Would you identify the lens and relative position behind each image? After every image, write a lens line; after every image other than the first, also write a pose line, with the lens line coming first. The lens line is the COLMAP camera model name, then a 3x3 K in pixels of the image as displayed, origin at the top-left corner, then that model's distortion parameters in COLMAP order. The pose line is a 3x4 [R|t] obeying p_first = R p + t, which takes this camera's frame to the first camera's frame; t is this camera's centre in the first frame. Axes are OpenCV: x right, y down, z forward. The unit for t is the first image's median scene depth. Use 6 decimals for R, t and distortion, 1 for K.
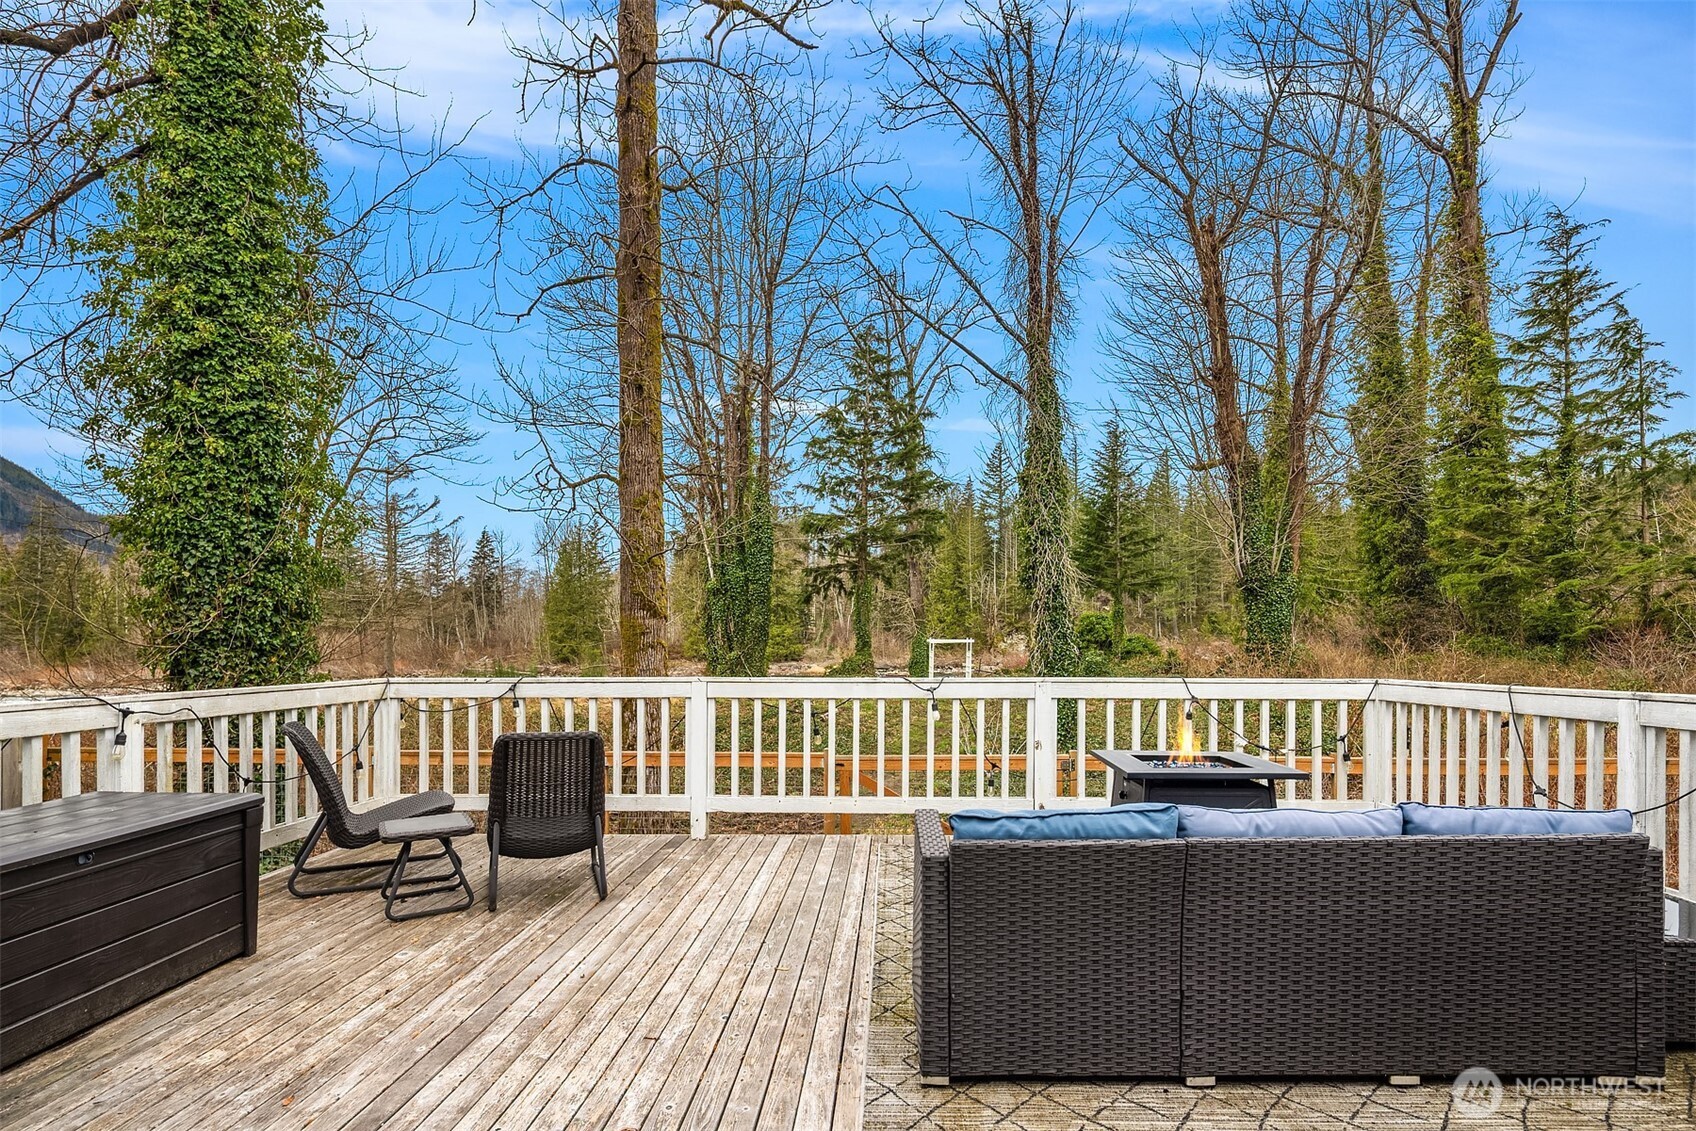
lens RADIAL K [[902.6, 0, 852.8], [0, 902.6, 641.9], [0, 0, 1]] dist [-0.011154, -0.001029]
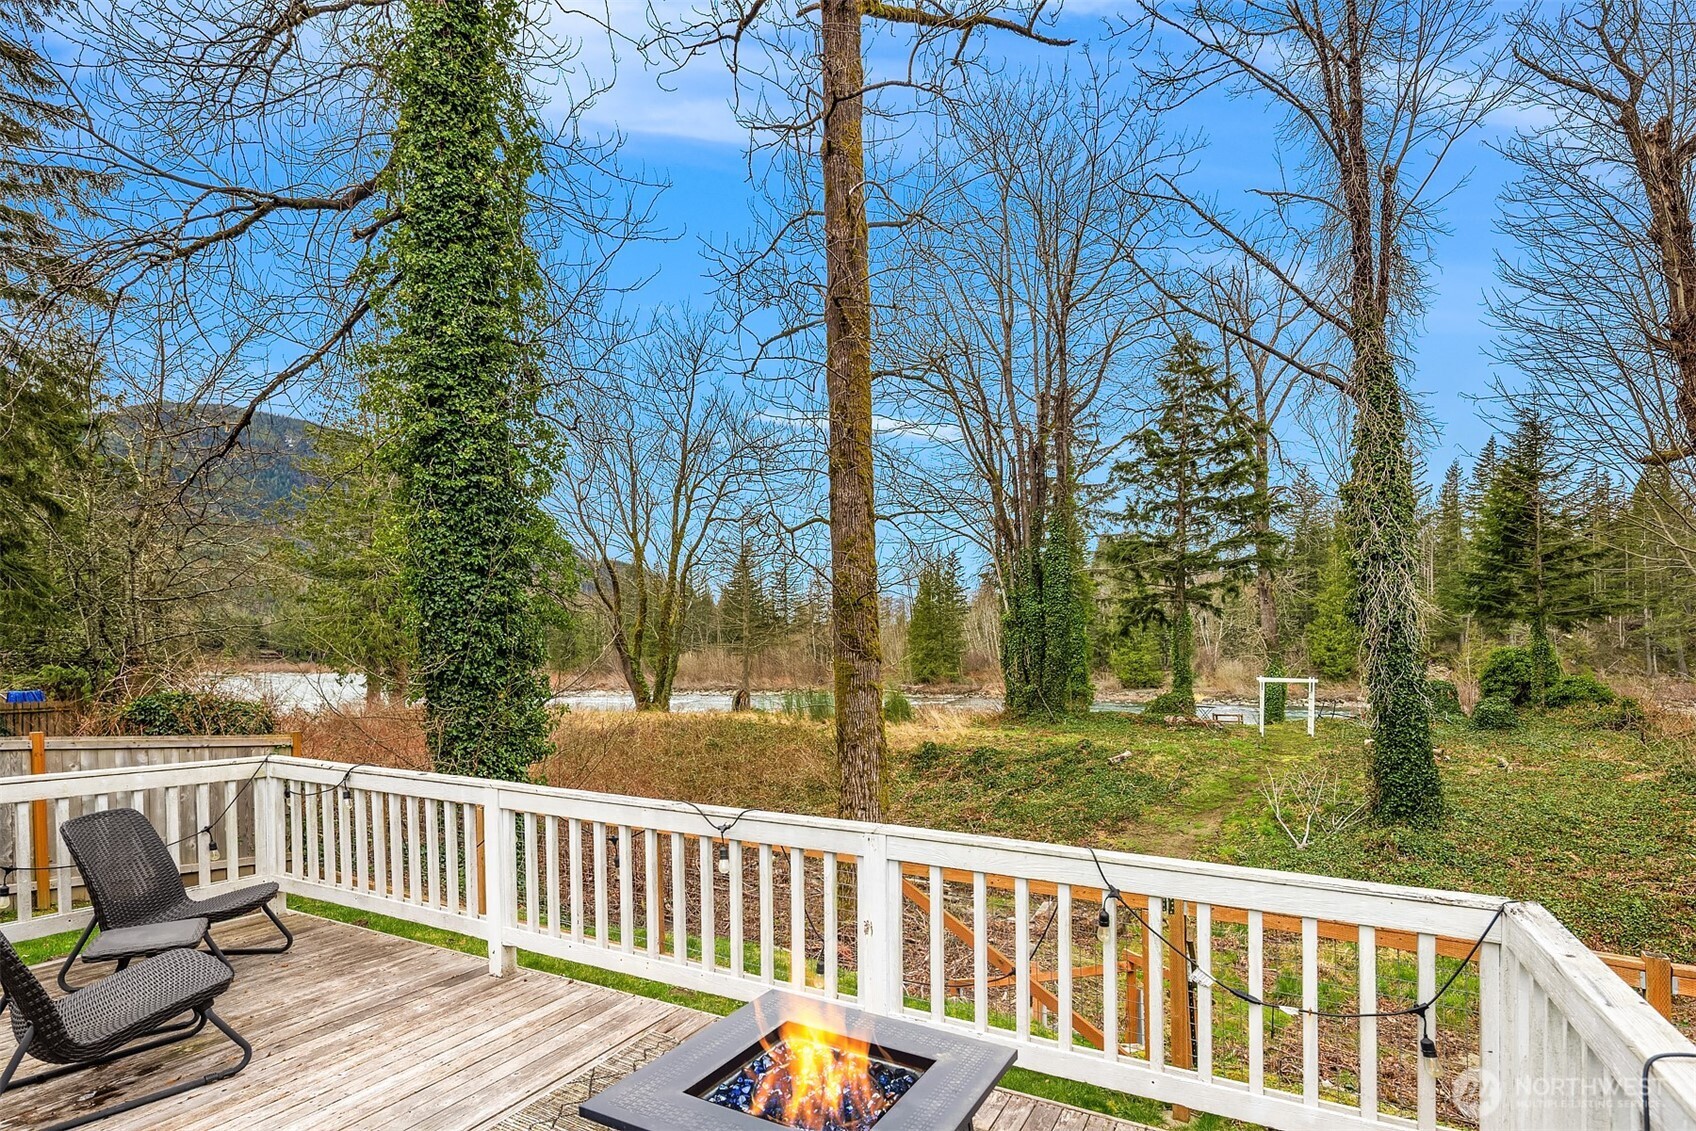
lens RADIAL K [[843.8, 0, 839.9], [0, 843.8, 650.0], [0, 0, 1]] dist [0.002189, -0.005832]
pose [[0.898897, 0.016860, -0.437835, 0.097052], [-0.022501, 0.999717, -0.007699, -0.017857], [0.437582, 0.016772, 0.899022, 0.091497]]
